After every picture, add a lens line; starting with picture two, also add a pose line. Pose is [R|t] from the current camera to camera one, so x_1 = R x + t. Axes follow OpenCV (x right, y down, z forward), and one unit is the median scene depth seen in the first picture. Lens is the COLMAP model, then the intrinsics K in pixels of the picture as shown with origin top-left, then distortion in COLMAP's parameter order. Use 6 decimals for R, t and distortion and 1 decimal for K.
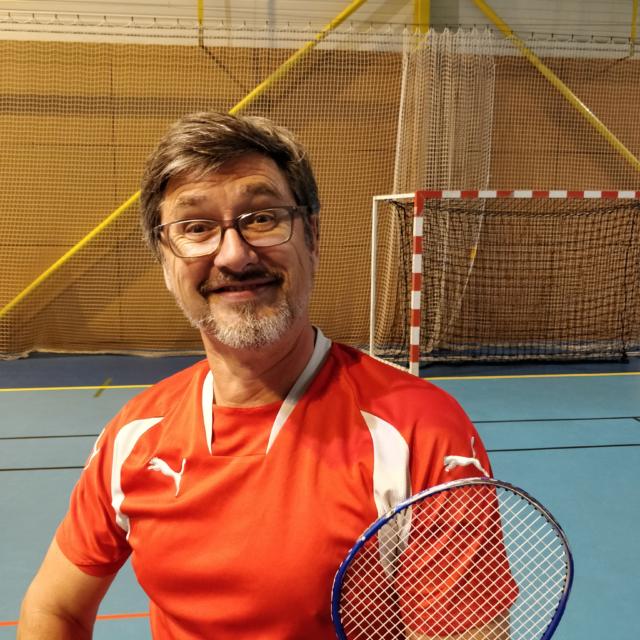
lens RADIAL K [[749.0, 0, 352.6], [0, 749.0, 318.8], [0, 0, 1]] dist [0.002187, 0.010941]
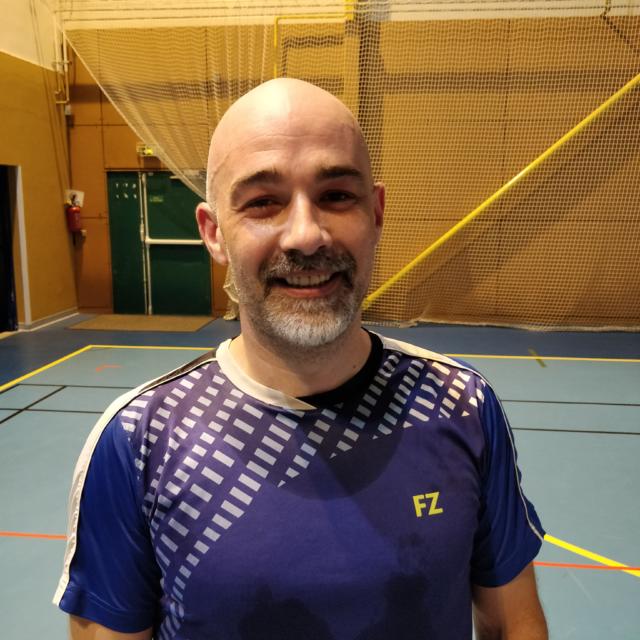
lens RADIAL K [[758.1, 0, 335.4], [0, 758.1, 317.8], [0, 0, 1]] dist [0.005351, -0.023919]
pose [[0.969335, 0.041943, -0.242138, -0.281743], [-0.035443, 0.998886, 0.031141, 0.010928], [0.243174, -0.021604, 0.969742, -0.052846]]
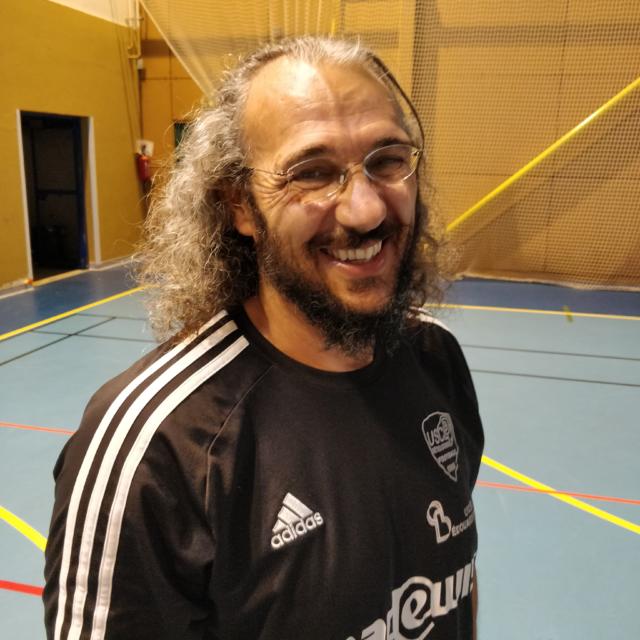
lens RADIAL K [[761.3, 0, 320.0], [0, 761.3, 320.0], [0, 0, 1]] dist [0.001933, -0.040184]
pose [[0.923057, 0.099778, -0.371496, -0.207311], [-0.068510, 0.992975, 0.096470, 0.017308], [0.378512, -0.063596, 0.923409, -0.076621]]
